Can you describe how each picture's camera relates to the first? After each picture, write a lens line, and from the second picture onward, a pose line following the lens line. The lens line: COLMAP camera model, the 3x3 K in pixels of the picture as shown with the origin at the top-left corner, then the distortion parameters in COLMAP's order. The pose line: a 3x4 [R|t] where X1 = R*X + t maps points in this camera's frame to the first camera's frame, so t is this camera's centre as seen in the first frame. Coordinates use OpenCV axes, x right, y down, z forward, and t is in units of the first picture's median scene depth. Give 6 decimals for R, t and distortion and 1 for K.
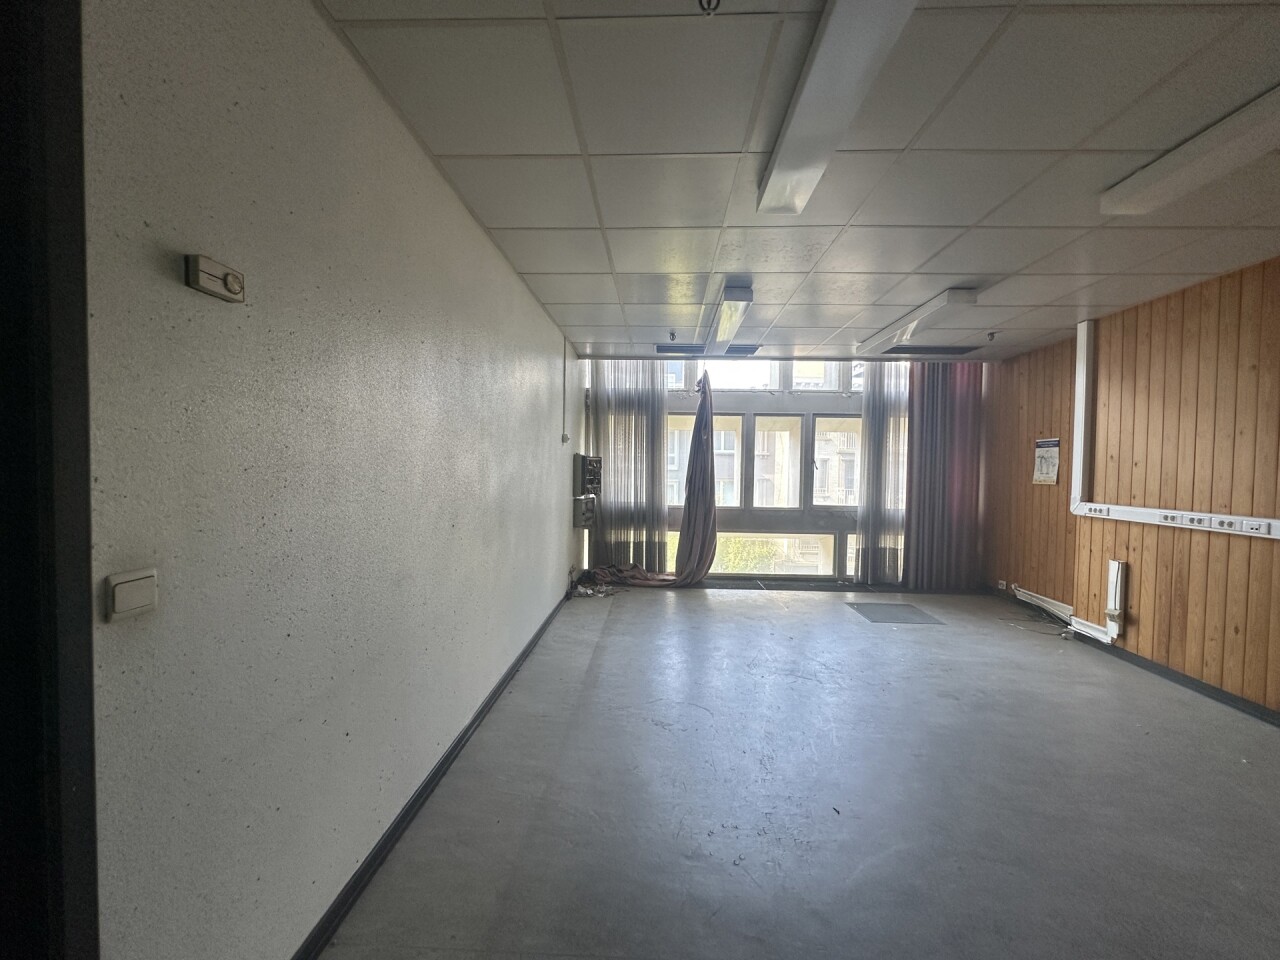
lens RADIAL K [[511.9, 0, 640.8], [0, 511.9, 483.0], [0, 0, 1]] dist [0.001040, 0.000165]
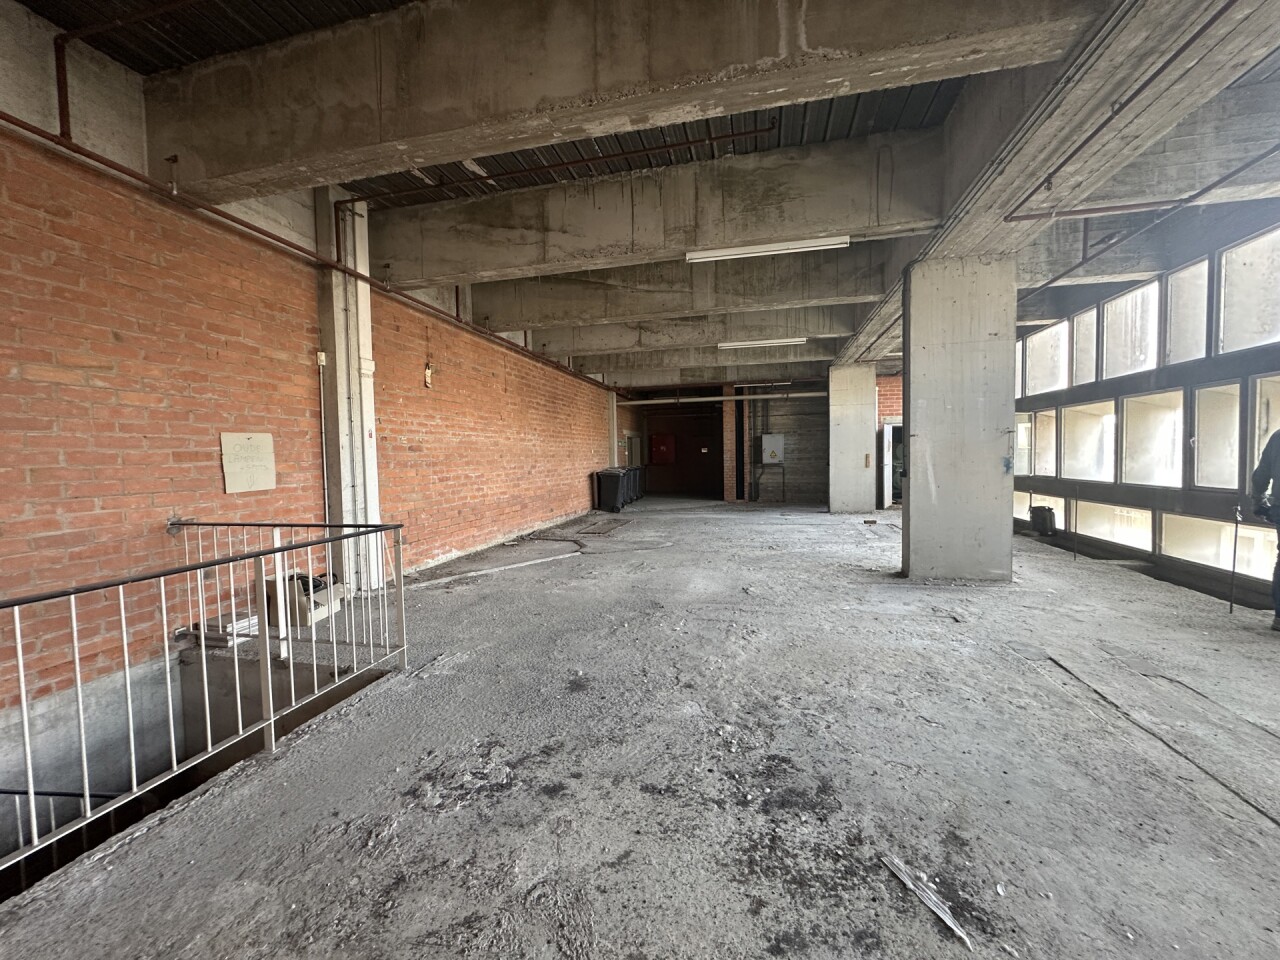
lens RADIAL K [[511.9, 0, 640.8], [0, 511.9, 483.0], [0, 0, 1]] dist [0.001040, 0.000165]
pose [[-0.182733, 0.034524, -0.982556, 1.402496], [-0.010921, 0.999250, 0.037142, 0.015394], [0.983102, 0.017517, -0.182219, 0.206384]]
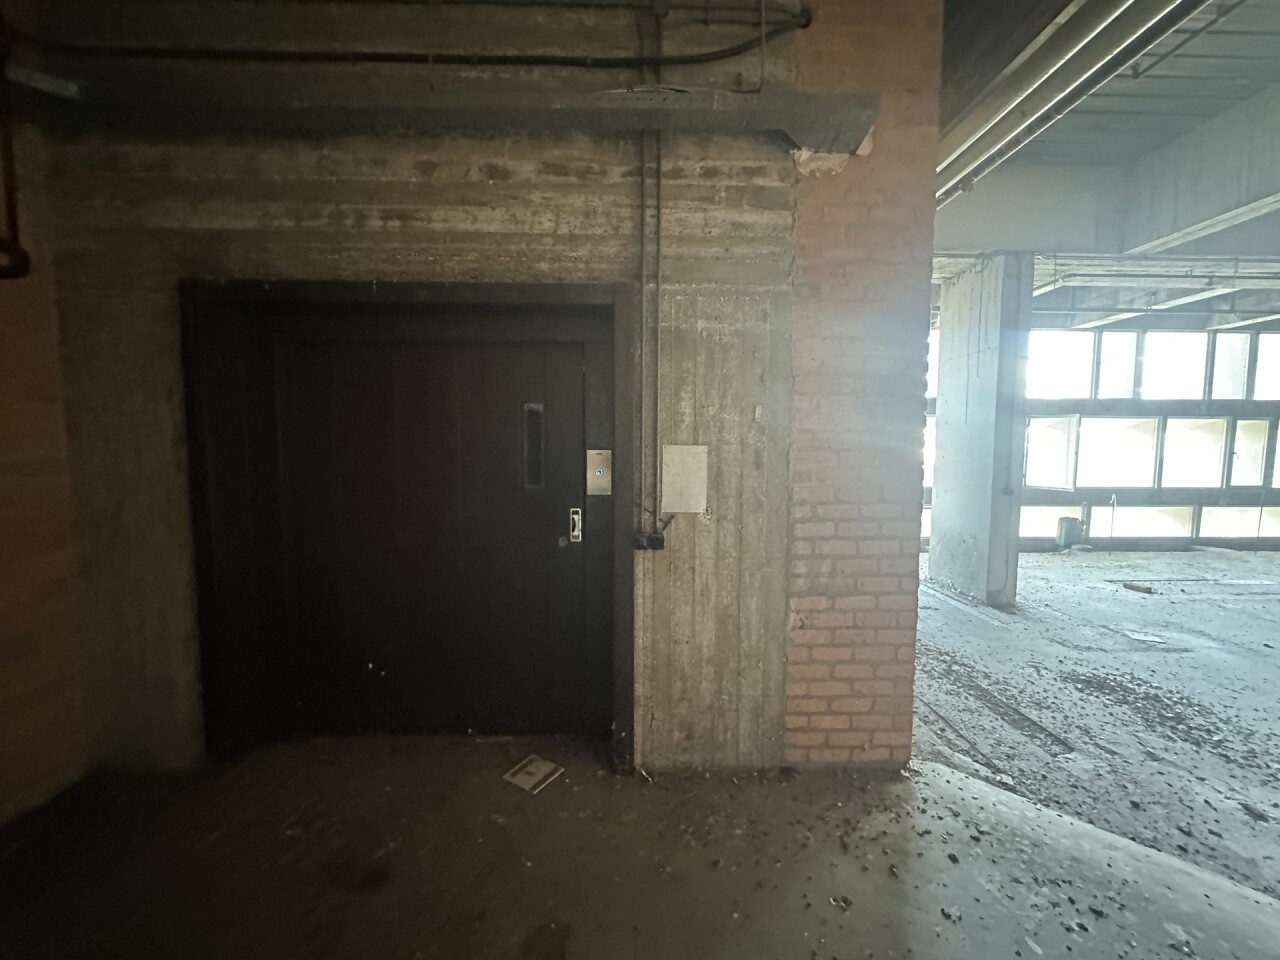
lens RADIAL K [[511.9, 0, 640.8], [0, 511.9, 483.0], [0, 0, 1]] dist [0.001040, 0.000165]
pose [[0.997436, -0.015982, 0.069755, -1.273744], [0.013147, 0.999076, 0.040917, -0.035623], [-0.070345, -0.039895, 0.996725, -0.212136]]
